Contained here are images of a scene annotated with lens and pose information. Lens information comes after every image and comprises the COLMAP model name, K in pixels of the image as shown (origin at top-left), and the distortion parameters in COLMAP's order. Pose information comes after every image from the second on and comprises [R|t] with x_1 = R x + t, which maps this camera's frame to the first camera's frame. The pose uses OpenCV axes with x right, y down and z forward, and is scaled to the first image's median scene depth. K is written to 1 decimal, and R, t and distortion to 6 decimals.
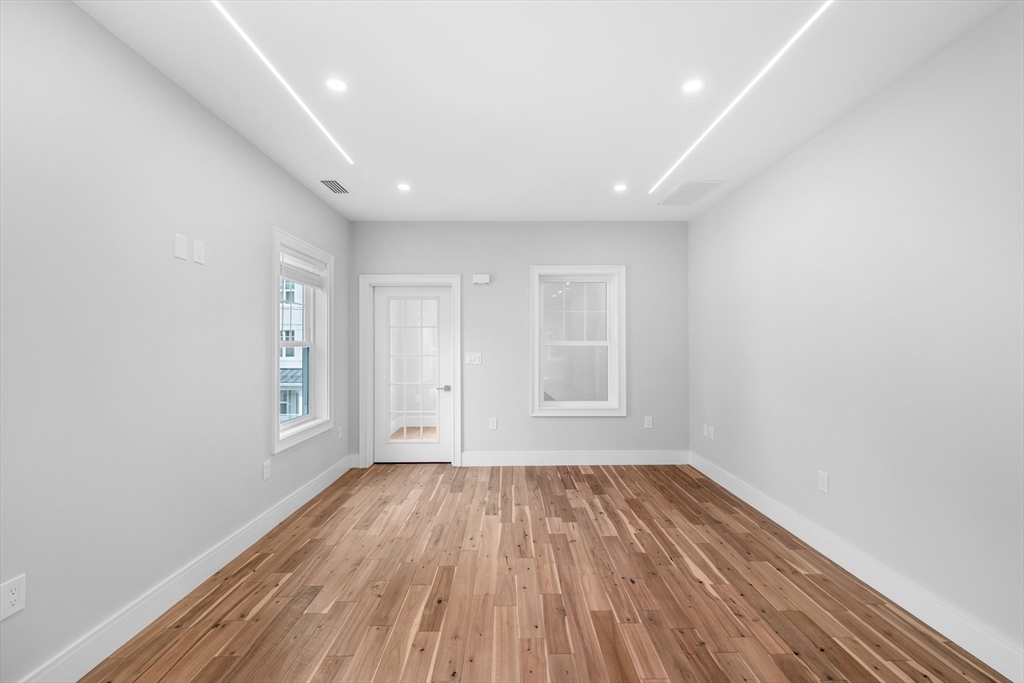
lens RADIAL K [[433.6, 0, 512.0], [0, 433.6, 341.5], [0, 0, 1]] dist [-0.000931, -0.000130]
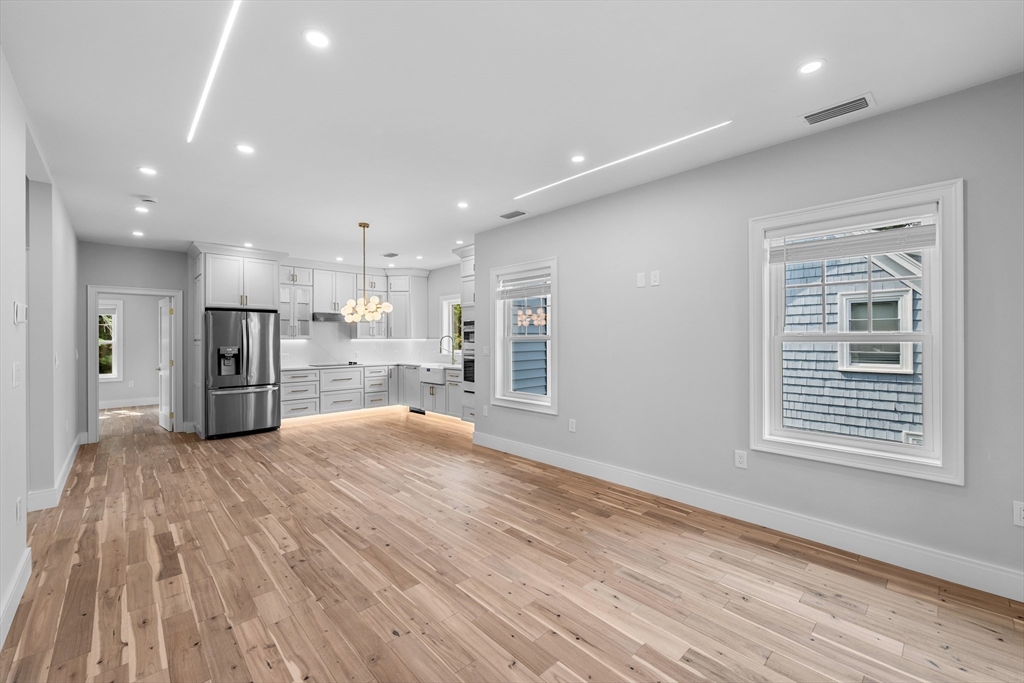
lens RADIAL K [[417.7, 0, 513.0], [0, 417.7, 338.1], [0, 0, 1]] dist [0.000326, 0.000069]
pose [[-0.733796, 0.004832, -0.679353, 0.456693], [0.012209, 0.999907, -0.006076, 0.005580], [0.679260, -0.012753, -0.733787, 1.223592]]
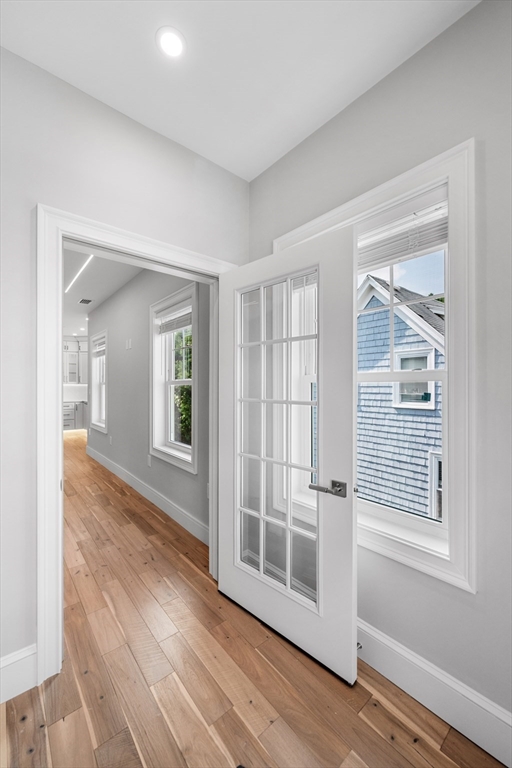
lens RADIAL K [[308.5, 0, 256.0], [0, 308.5, 384.0], [0, 0, 1]] dist [-0.001694, -0.000097]
pose [[-0.772220, 0.002725, -0.635350, -0.132929], [0.010751, 0.999904, -0.008777, 0.024998], [0.635265, -0.013608, -0.772175, 1.910480]]
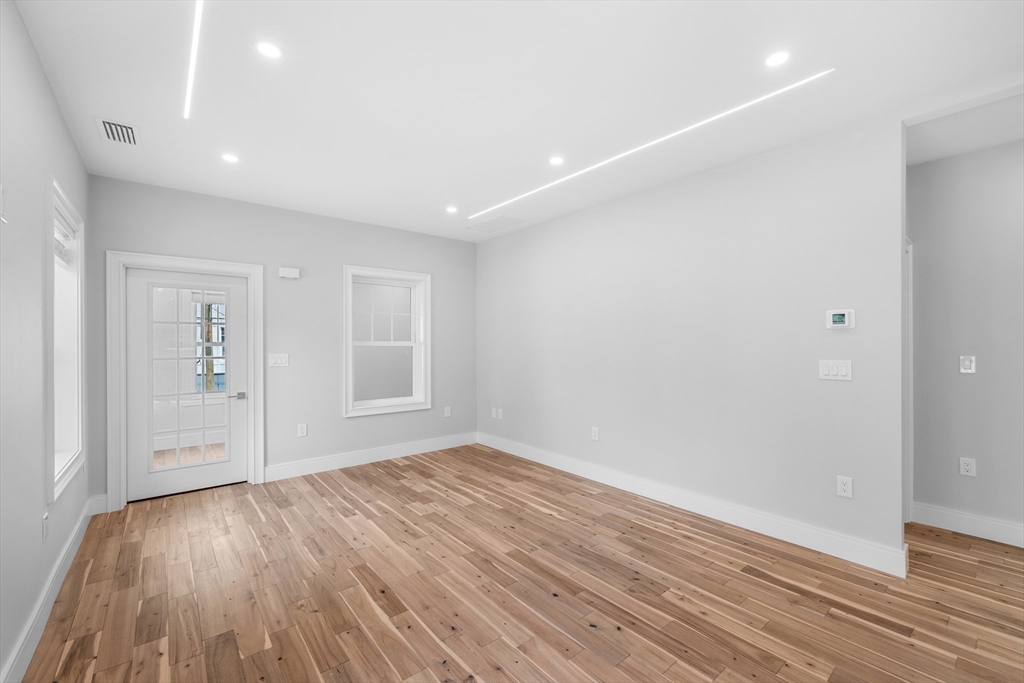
lens RADIAL K [[427.0, 0, 512.6], [0, 427.0, 344.4], [0, 0, 1]] dist [-0.000805, -0.000383]
pose [[0.776975, -0.000051, 0.629532, -0.371960], [-0.003997, 0.999979, 0.005014, -0.000444], [-0.629519, -0.006413, 0.776959, 0.007397]]
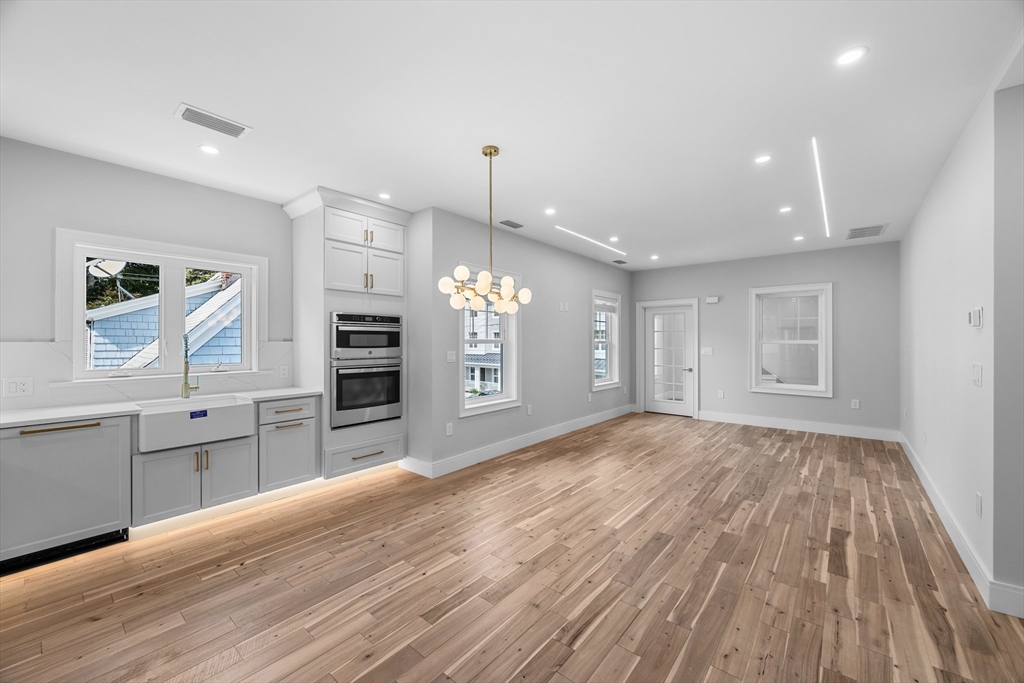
lens RADIAL K [[400.3, 0, 512.0], [0, 400.3, 341.5], [0, 0, 1]] dist [-0.000857, 0.000314]
pose [[0.763563, 0.002998, -0.645726, 0.419398], [0.002700, 0.999966, 0.007836, -0.012915], [0.645728, -0.007727, 0.763529, -0.755563]]
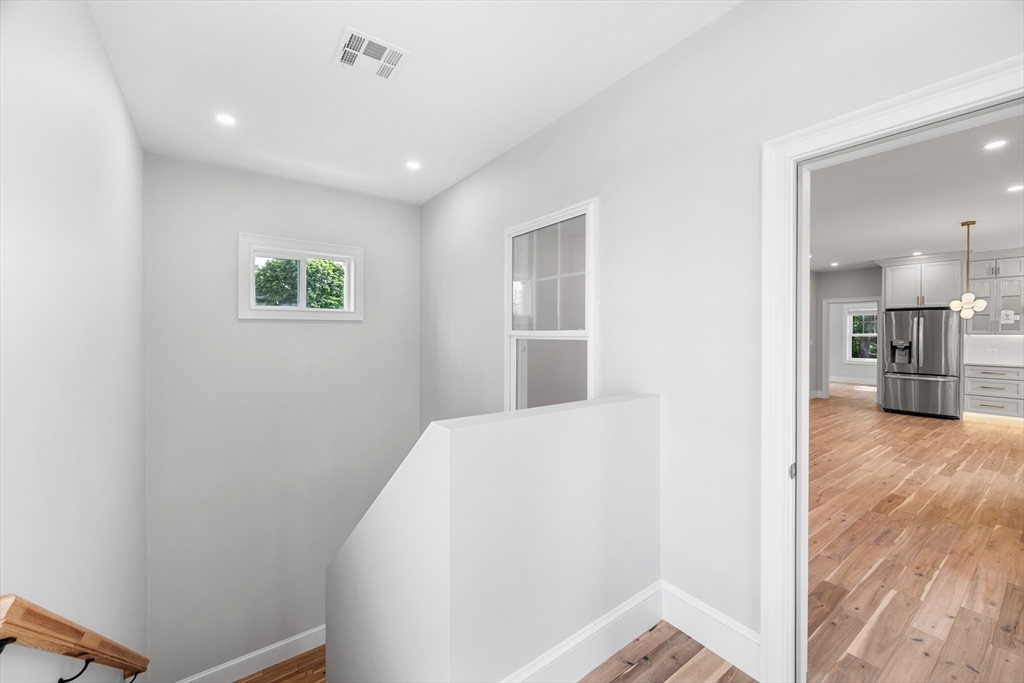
lens RADIAL K [[400.3, 0, 512.0], [0, 400.3, 341.5], [0, 0, 1]] dist [-0.000857, 0.000314]
pose [[-0.571288, -0.016581, 0.820582, -0.368329], [-0.006813, 0.999857, 0.015460, 0.005708], [-0.820721, 0.003241, -0.571320, 1.920399]]
